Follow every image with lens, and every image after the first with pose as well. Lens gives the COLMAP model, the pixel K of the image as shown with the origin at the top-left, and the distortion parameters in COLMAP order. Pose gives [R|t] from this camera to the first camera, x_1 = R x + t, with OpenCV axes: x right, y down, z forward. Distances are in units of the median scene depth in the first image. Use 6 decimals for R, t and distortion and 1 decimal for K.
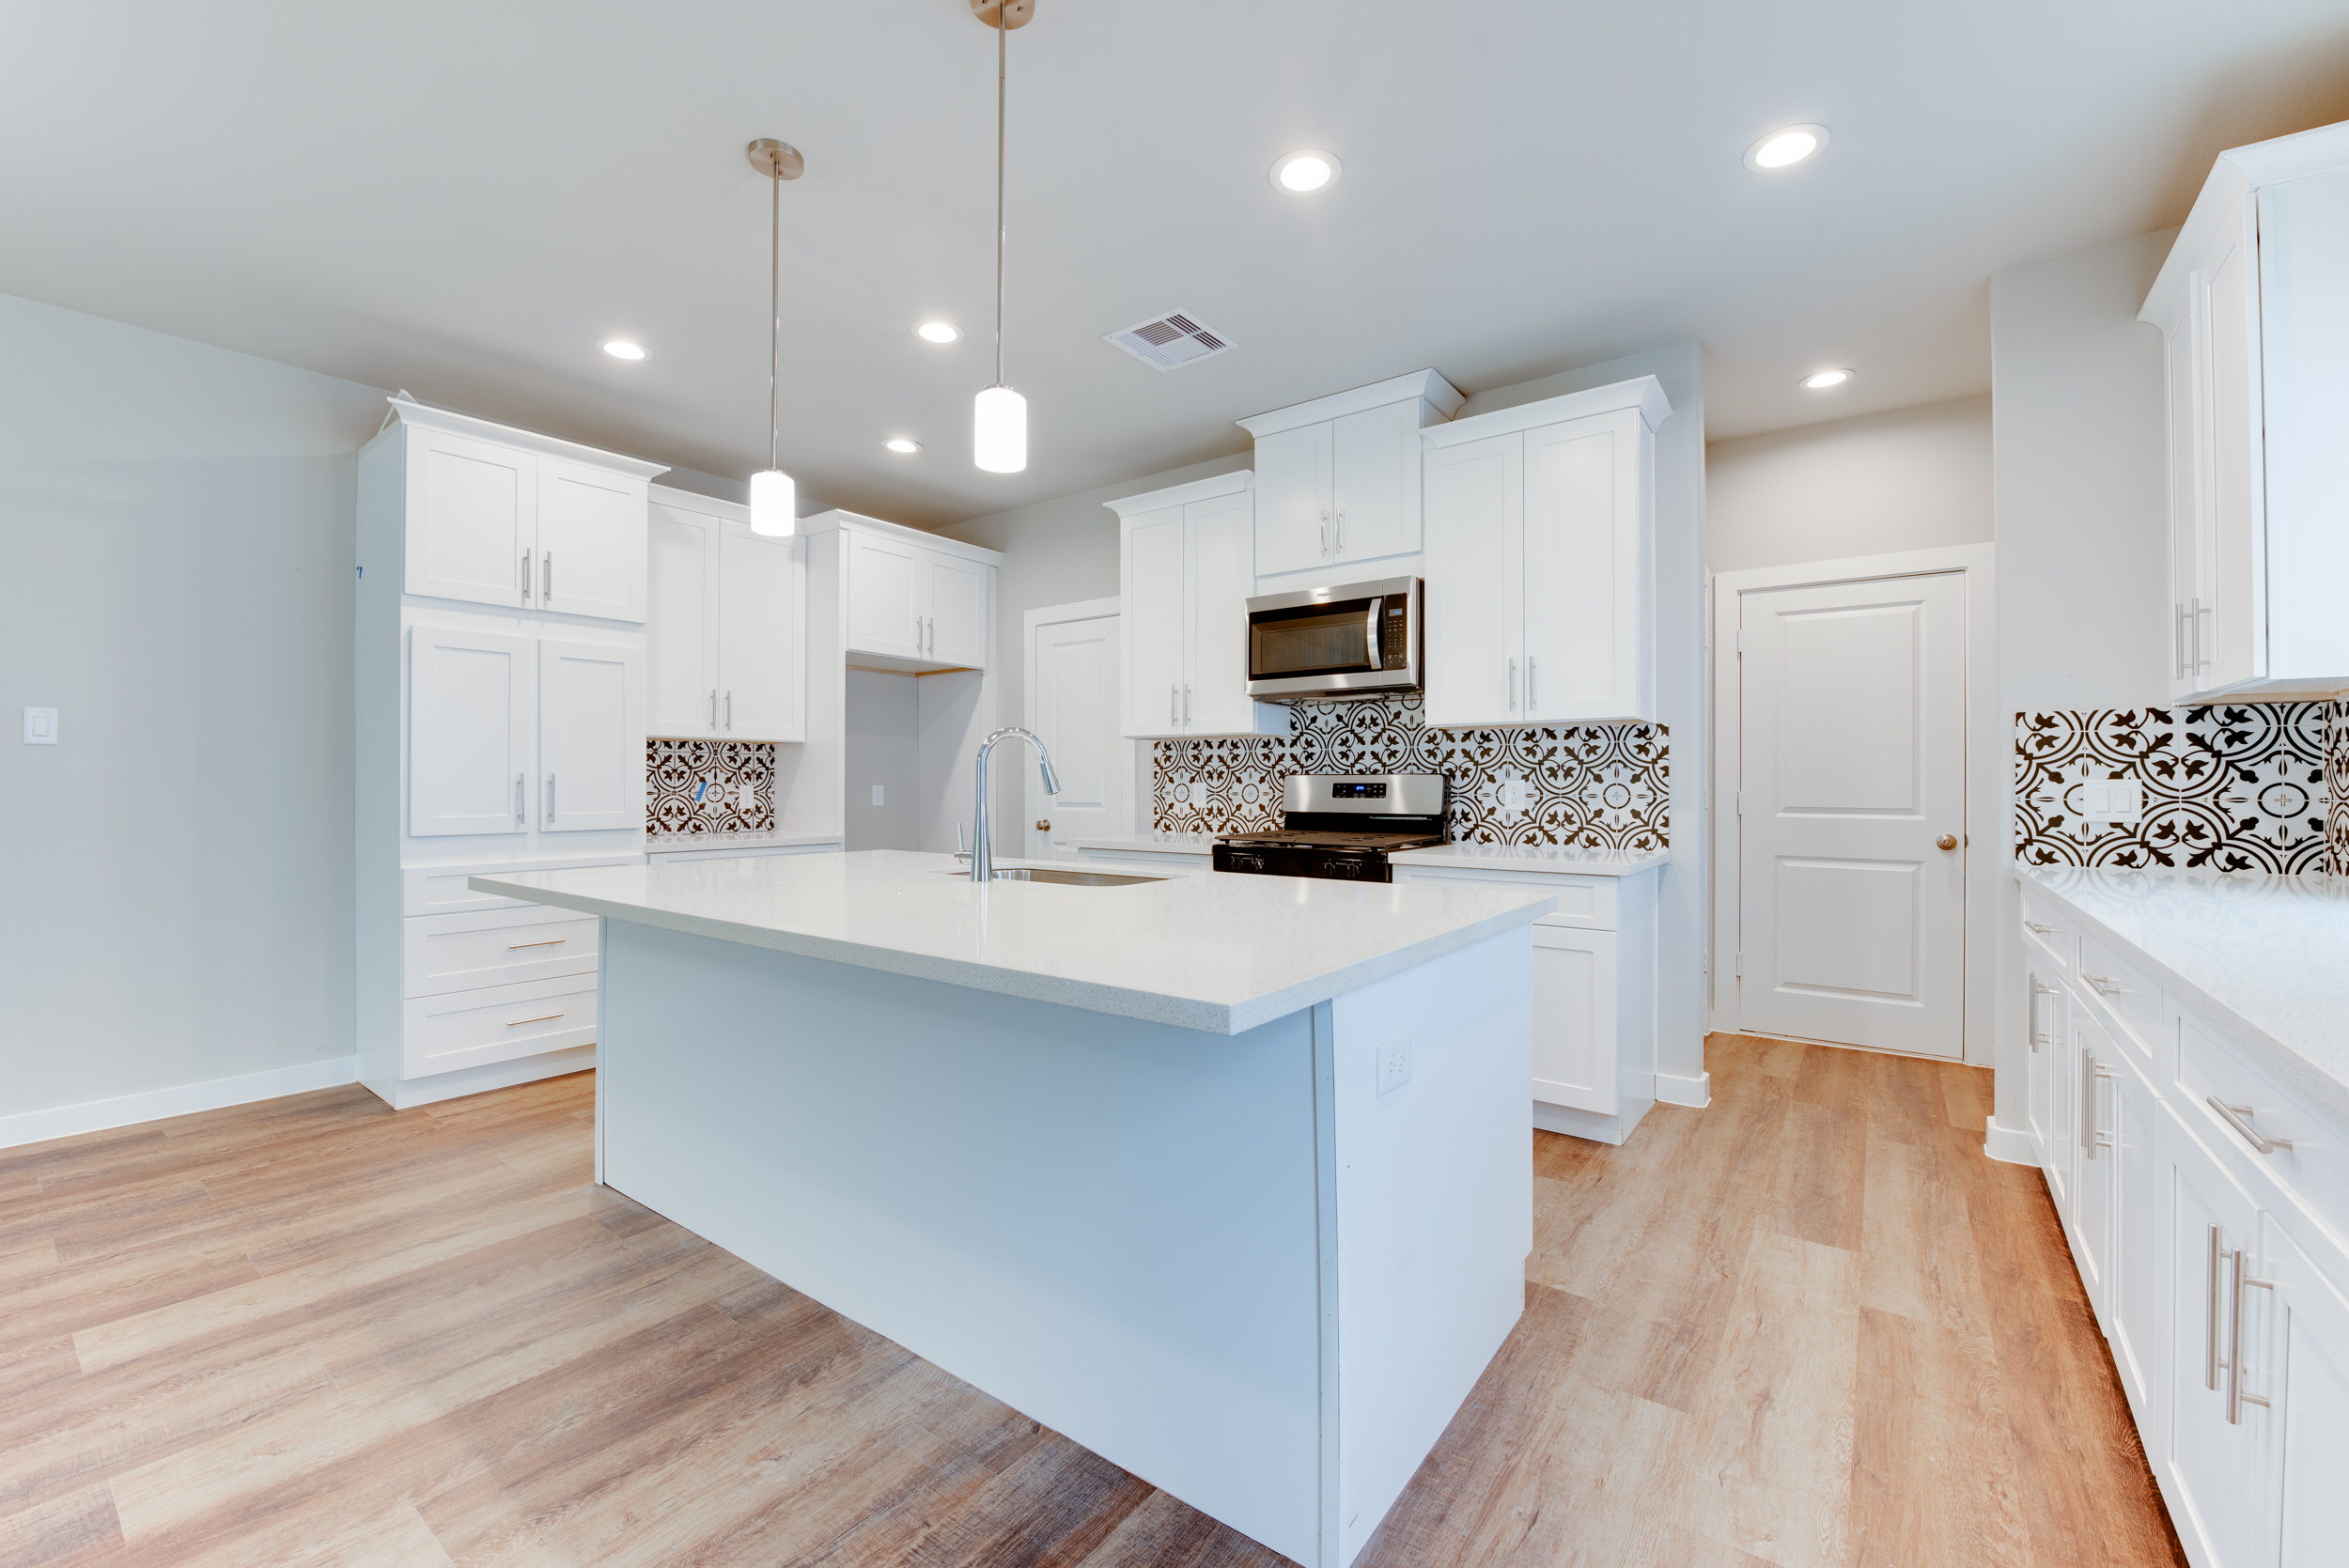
lens RADIAL K [[953.3, 0, 1174.5], [0, 953.3, 784.0], [0, 0, 1]] dist [-0.018314, -0.000004]
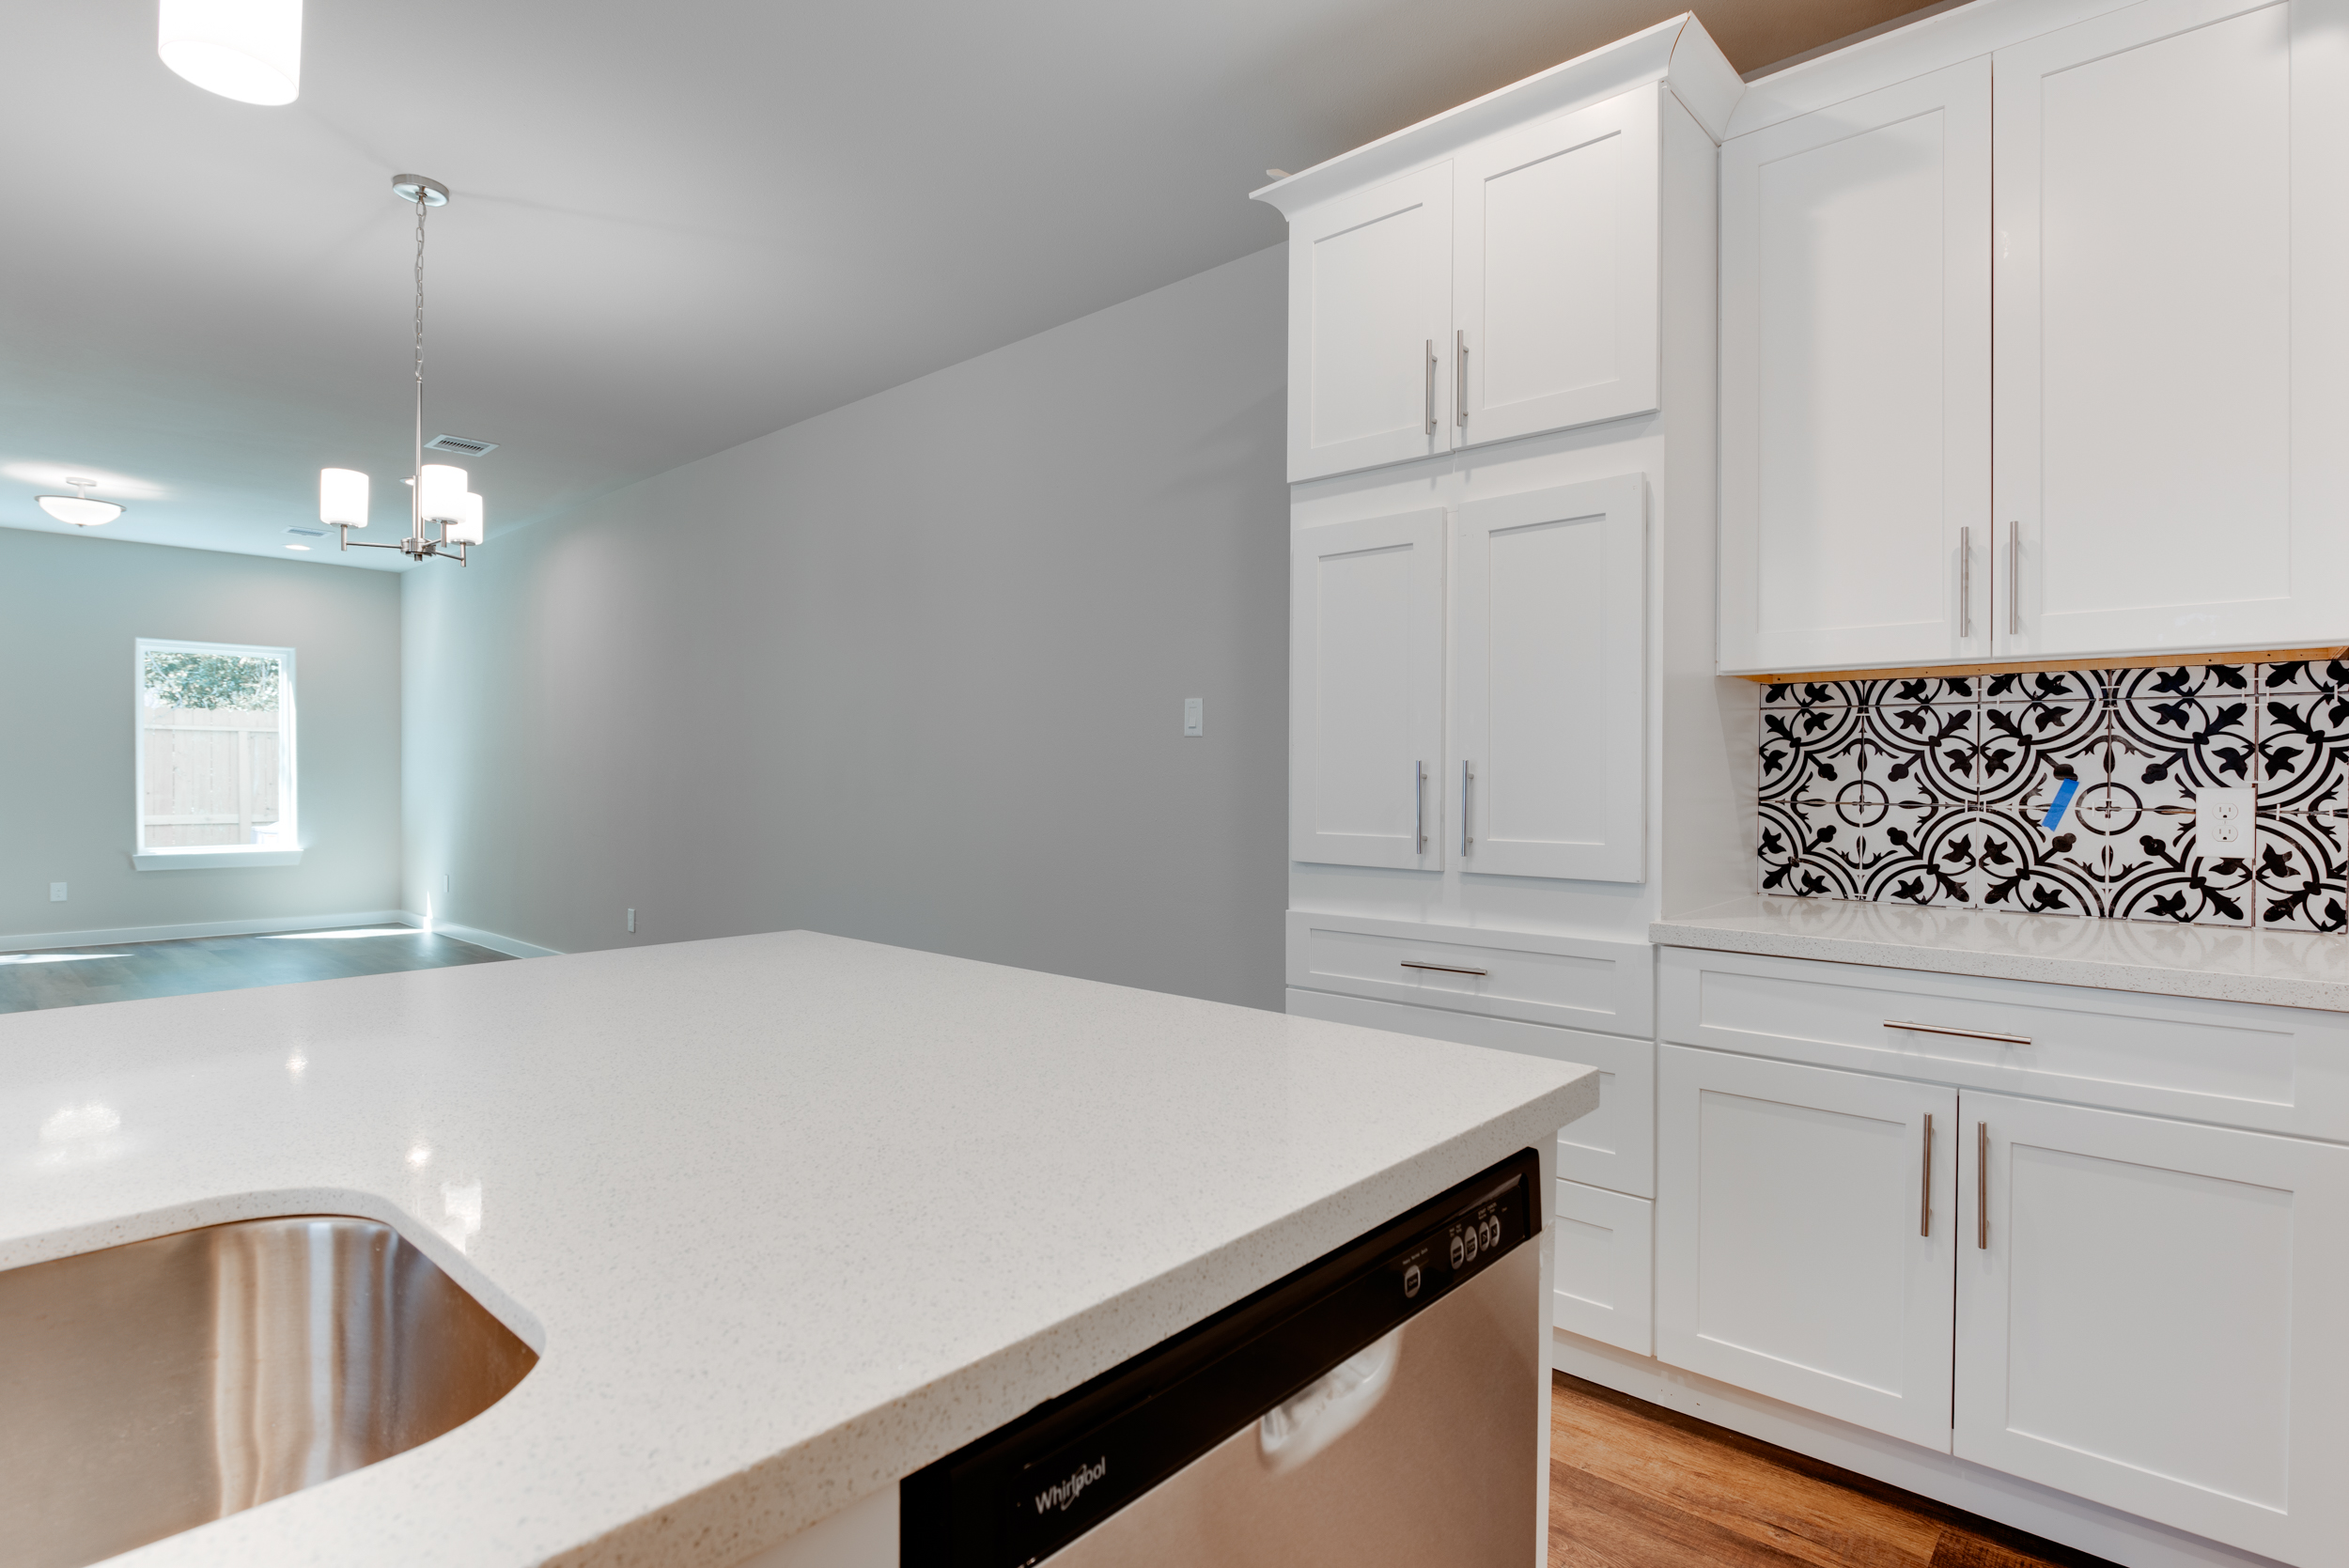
lens RADIAL K [[1173.3, 0, 1174.5], [0, 1173.3, 784.0], [0, 0, 1]] dist [-0.009355, -0.000431]
pose [[-0.079236, 0.007970, -0.996824, -0.009895], [-0.003387, 0.999960, 0.008265, -0.002996], [0.996850, 0.004031, -0.079206, 0.801462]]
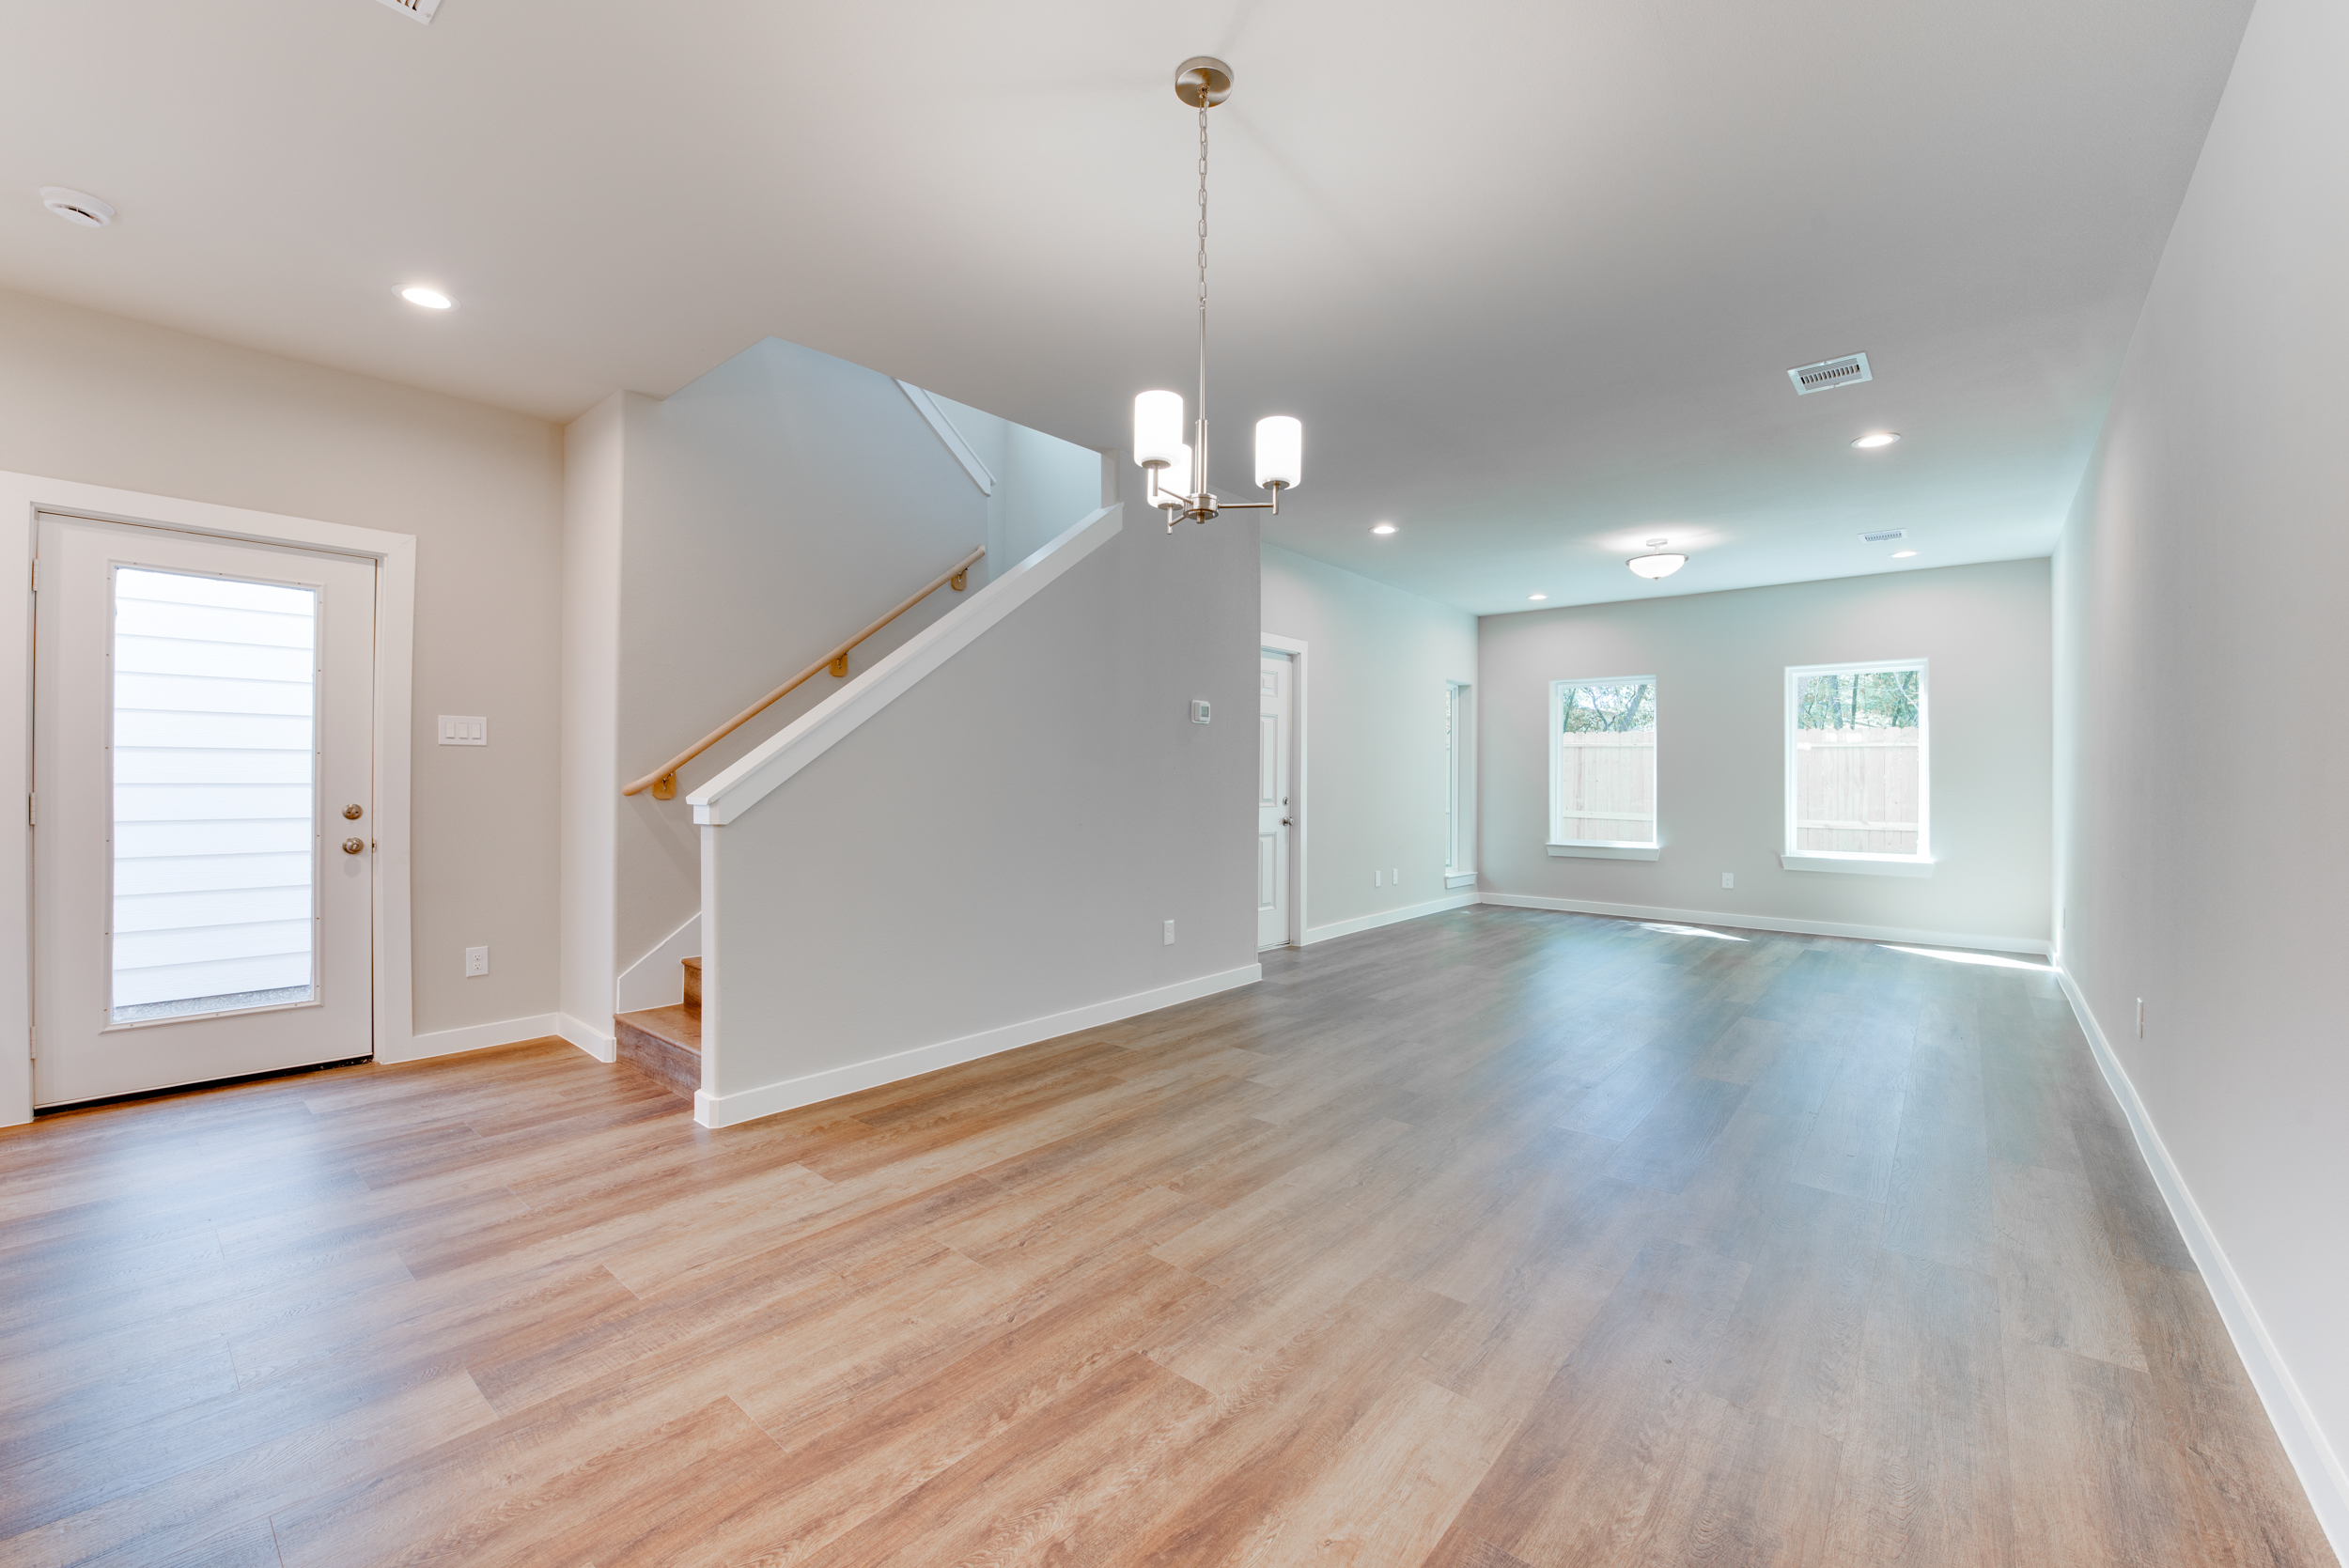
lens RADIAL K [[945.1, 0, 1221.7], [0, 945.1, 777.5], [0, 0, 1]] dist [-0.018480, -0.000088]
pose [[-0.999617, -0.009320, 0.026054, -0.766160], [-0.009280, 0.999956, 0.001648, -0.005709], [-0.026068, 0.001405, -0.999659, 0.752949]]
